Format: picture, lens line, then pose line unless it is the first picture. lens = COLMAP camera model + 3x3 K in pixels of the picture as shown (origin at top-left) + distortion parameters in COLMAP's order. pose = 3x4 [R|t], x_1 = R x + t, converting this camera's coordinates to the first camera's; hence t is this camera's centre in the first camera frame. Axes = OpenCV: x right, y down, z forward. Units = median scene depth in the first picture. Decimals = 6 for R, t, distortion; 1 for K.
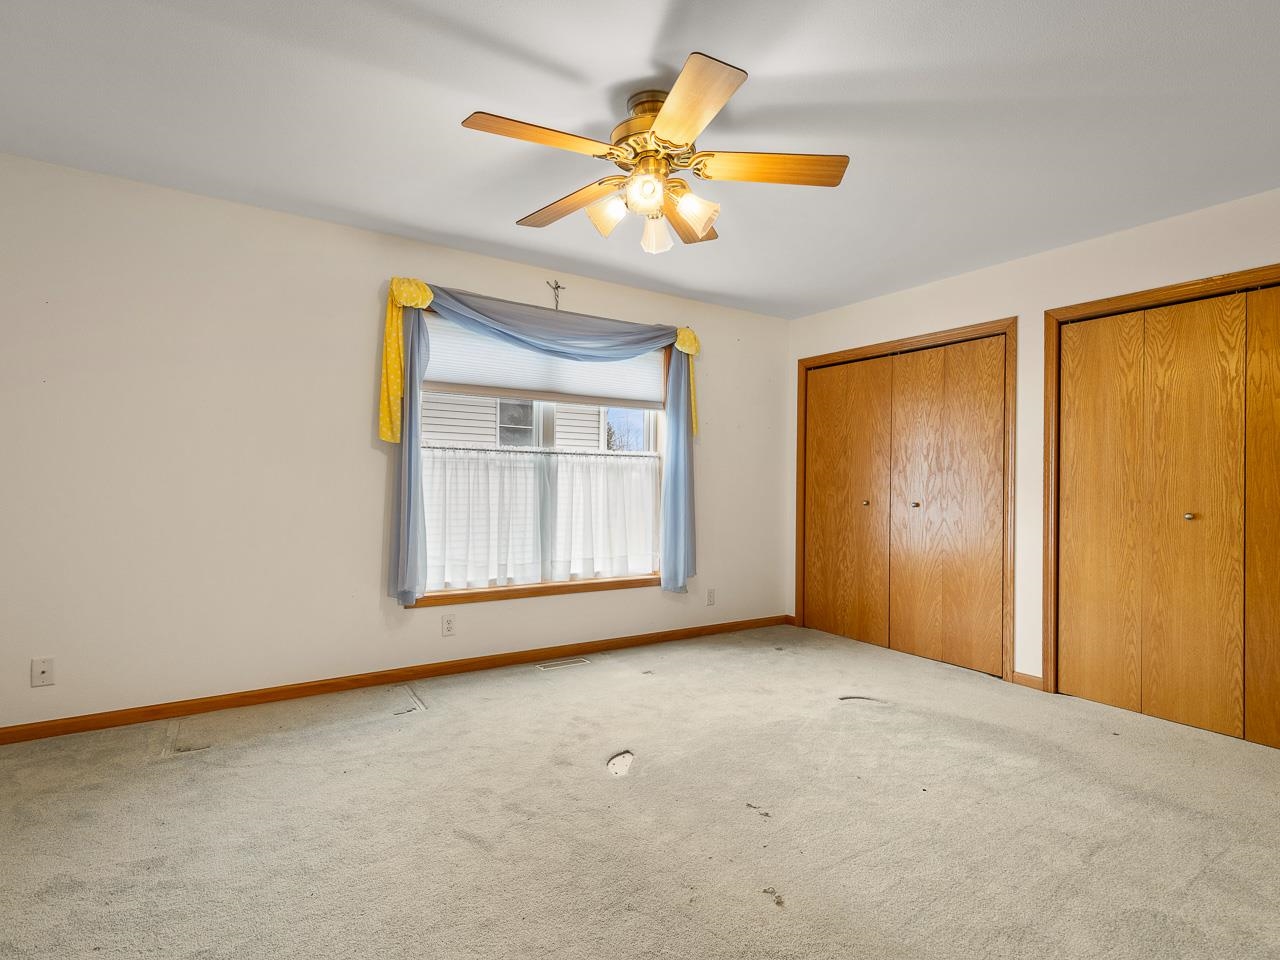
lens RADIAL K [[651.2, 0, 633.0], [0, 651.2, 478.0], [0, 0, 1]] dist [0.004303, -0.000195]
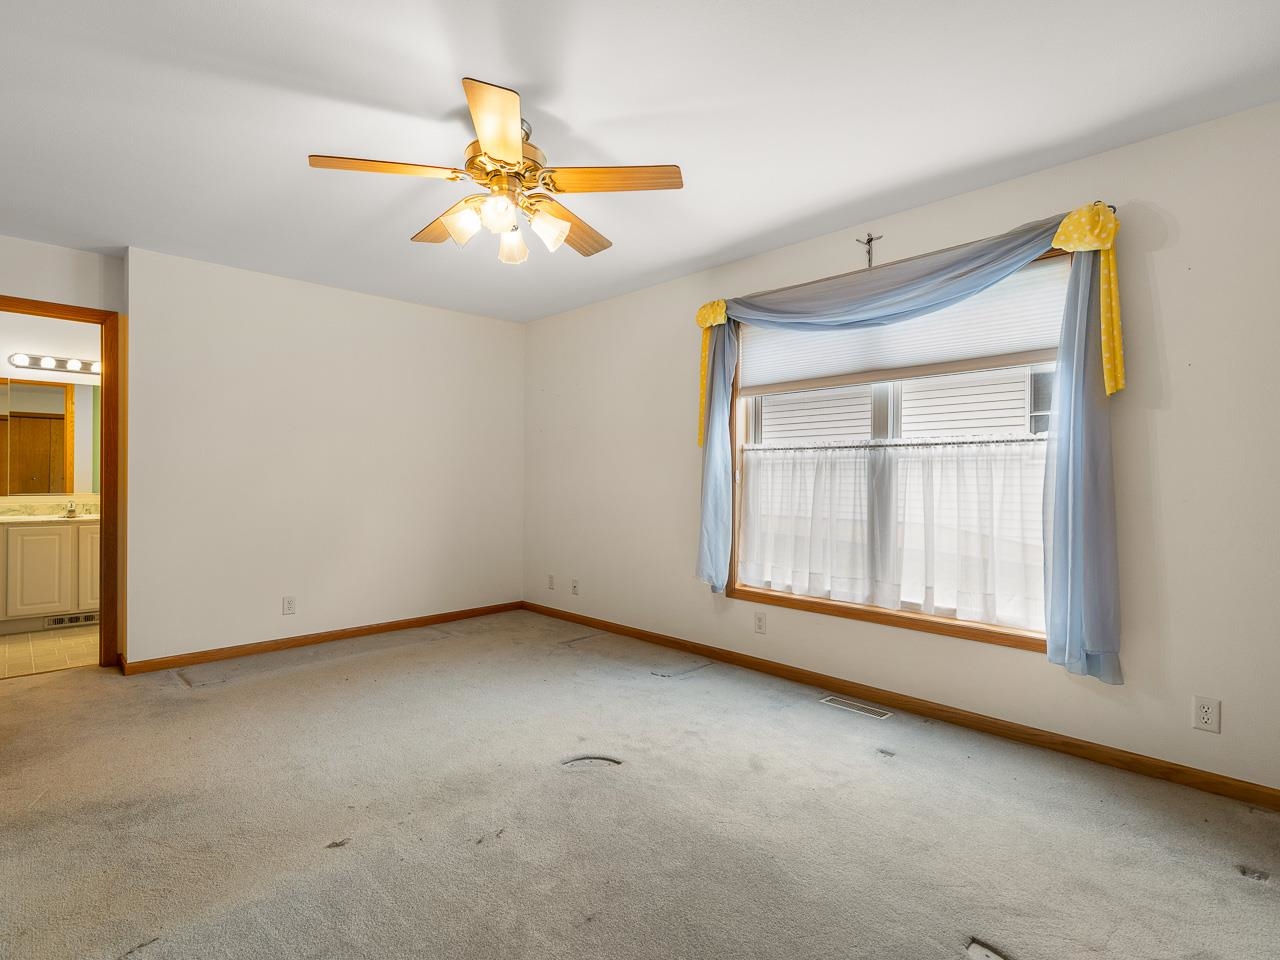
lens RADIAL K [[651.2, 0, 631.2], [0, 651.2, 481.8], [0, 0, 1]] dist [0.004303, -0.000195]
pose [[0.168279, -0.007289, -0.985712, 0.645577], [0.004671, 0.999967, -0.006597, 0.009874], [0.985728, -0.003494, 0.168308, 0.589376]]
